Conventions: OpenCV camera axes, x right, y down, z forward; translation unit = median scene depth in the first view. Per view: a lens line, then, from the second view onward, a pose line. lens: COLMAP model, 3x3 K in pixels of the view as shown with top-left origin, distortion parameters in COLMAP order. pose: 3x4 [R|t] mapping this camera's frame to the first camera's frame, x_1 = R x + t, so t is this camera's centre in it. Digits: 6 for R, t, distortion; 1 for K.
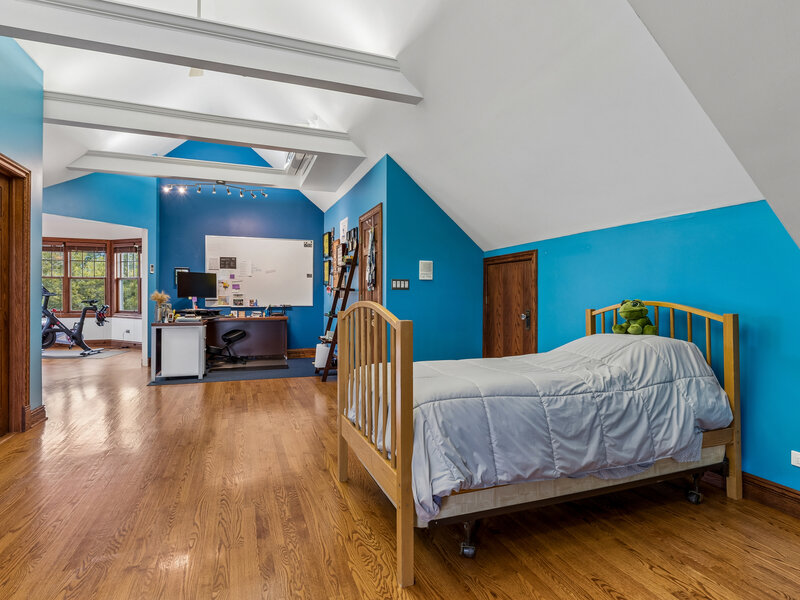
lens RADIAL K [[433.7, 0, 400.8], [0, 433.7, 295.8], [0, 0, 1]] dist [0.001133, 0.000156]
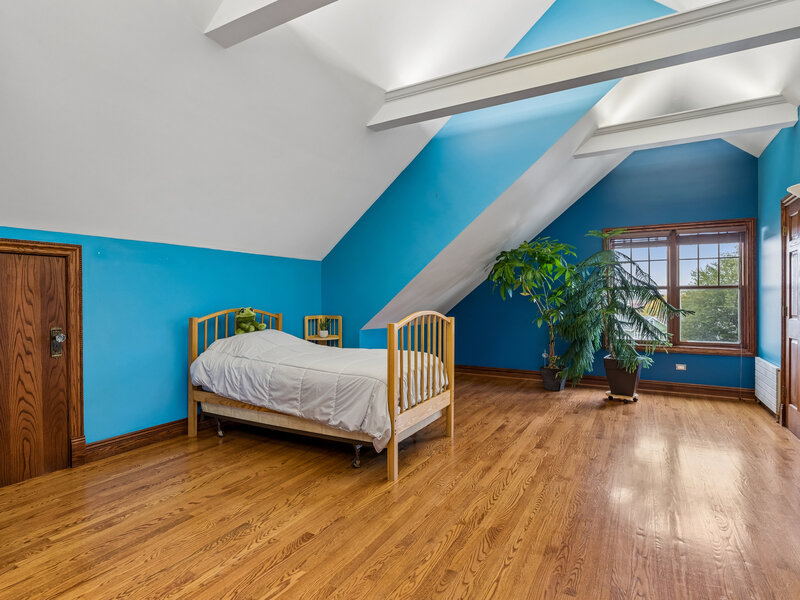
lens RADIAL K [[433.7, 0, 400.8], [0, 433.7, 302.2], [0, 0, 1]] dist [0.001133, 0.000156]
pose [[-0.646065, 0.005376, 0.763263, -0.606928], [0.001414, 0.999982, -0.005845, -0.004354], [-0.763281, -0.002697, -0.646061, 1.052484]]
